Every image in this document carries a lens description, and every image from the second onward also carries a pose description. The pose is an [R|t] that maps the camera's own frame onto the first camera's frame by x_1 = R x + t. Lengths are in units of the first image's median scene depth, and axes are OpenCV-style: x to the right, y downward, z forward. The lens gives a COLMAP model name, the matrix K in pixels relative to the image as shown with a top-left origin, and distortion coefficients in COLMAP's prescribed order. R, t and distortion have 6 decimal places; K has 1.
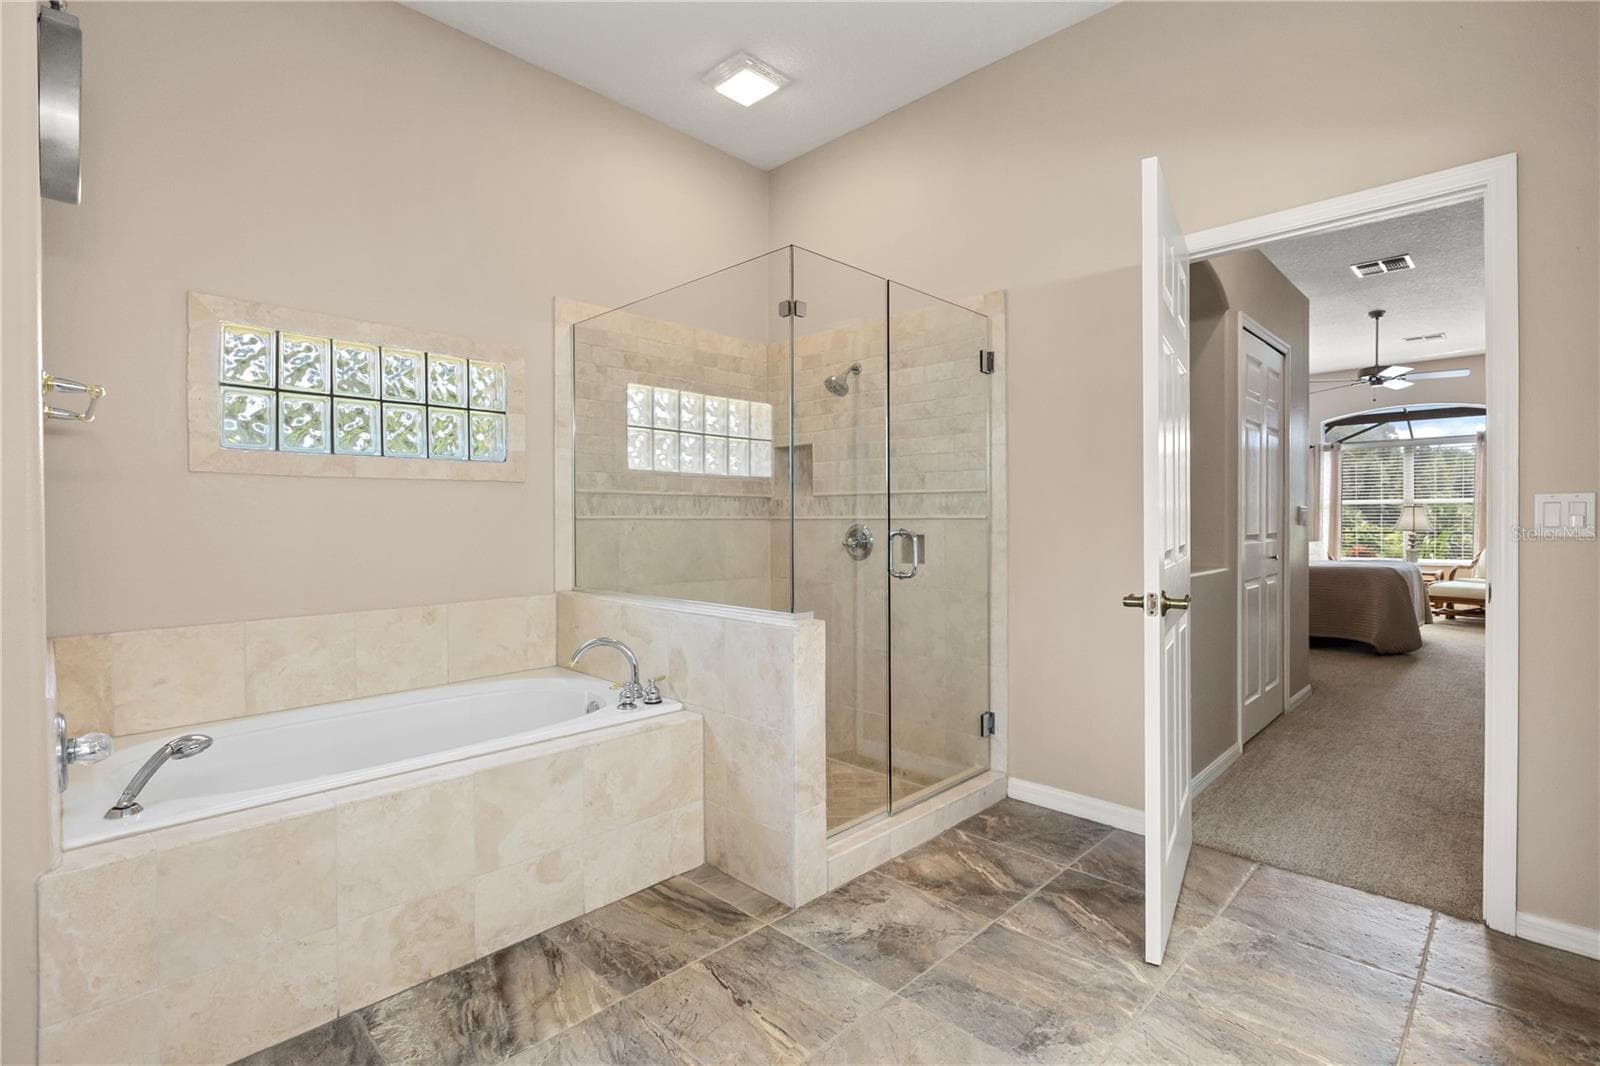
lens RADIAL K [[737.0, 0, 865.1], [0, 737.0, 523.3], [0, 0, 1]] dist [-0.004580, -0.000749]
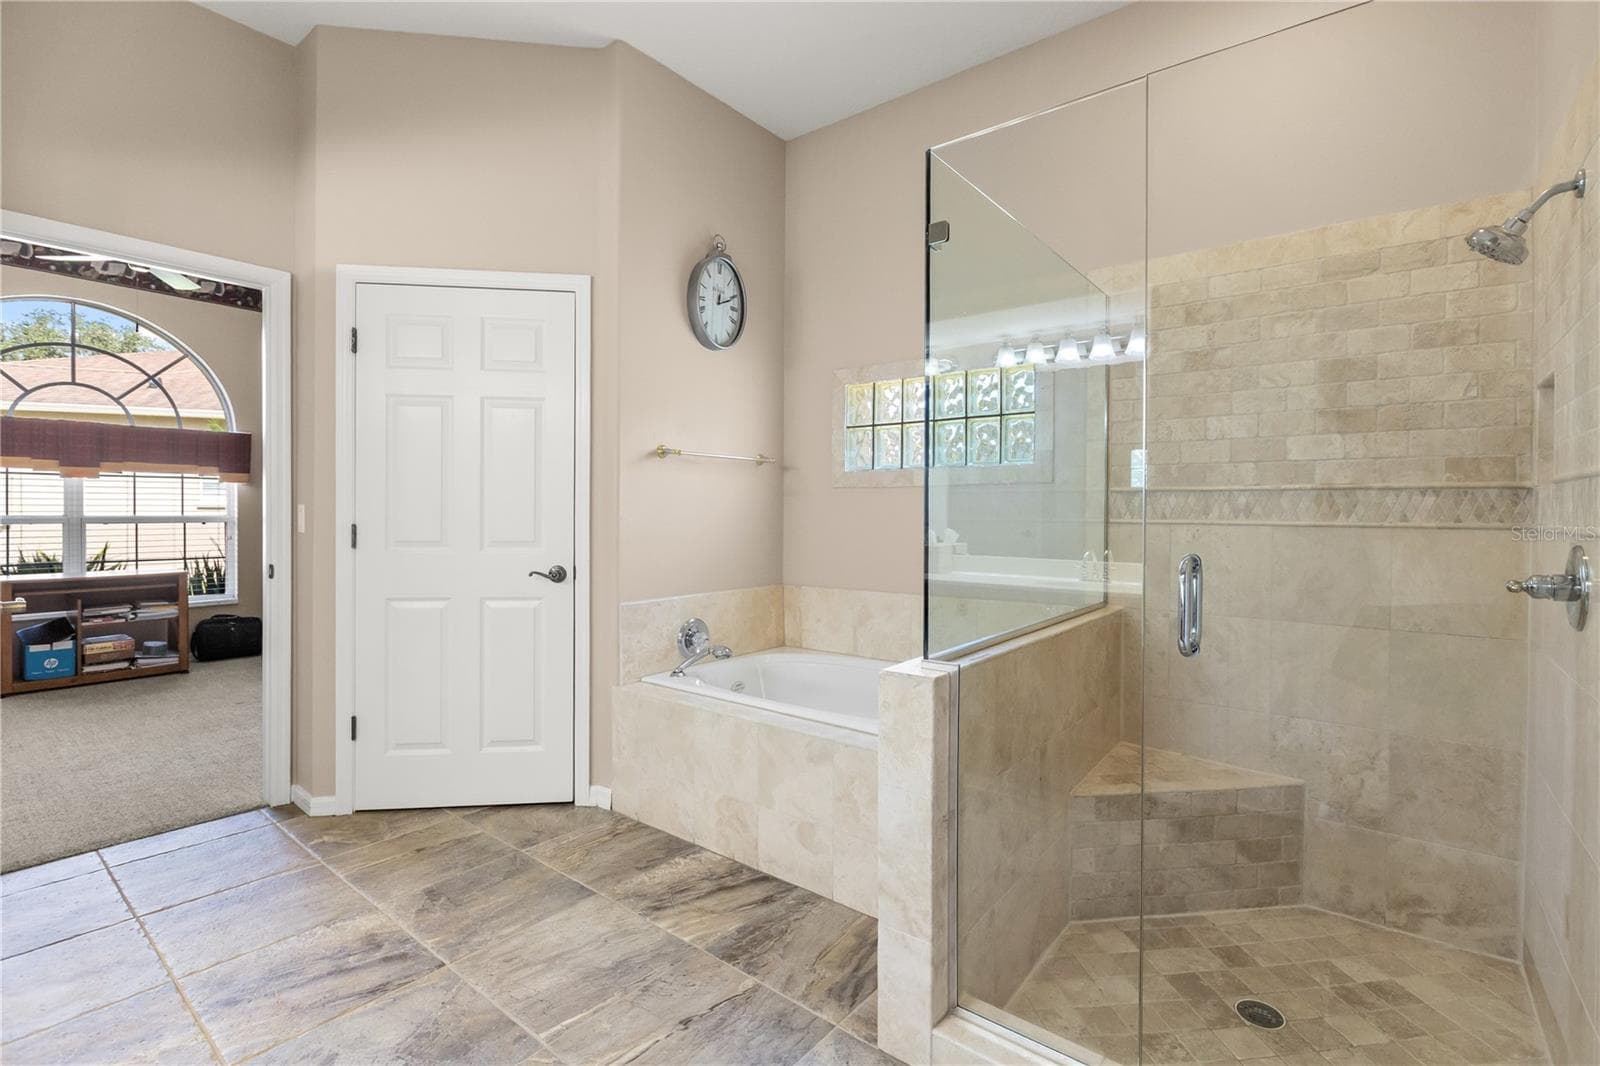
lens RADIAL K [[737.0, 0, 800.2], [0, 737.0, 530.8], [0, 0, 1]] dist [-0.004580, -0.000749]
pose [[0.055175, 0.027072, -0.998110, 0.706052], [-0.015064, 0.999541, 0.026278, -0.021943], [0.998363, 0.013586, 0.055557, 0.972536]]
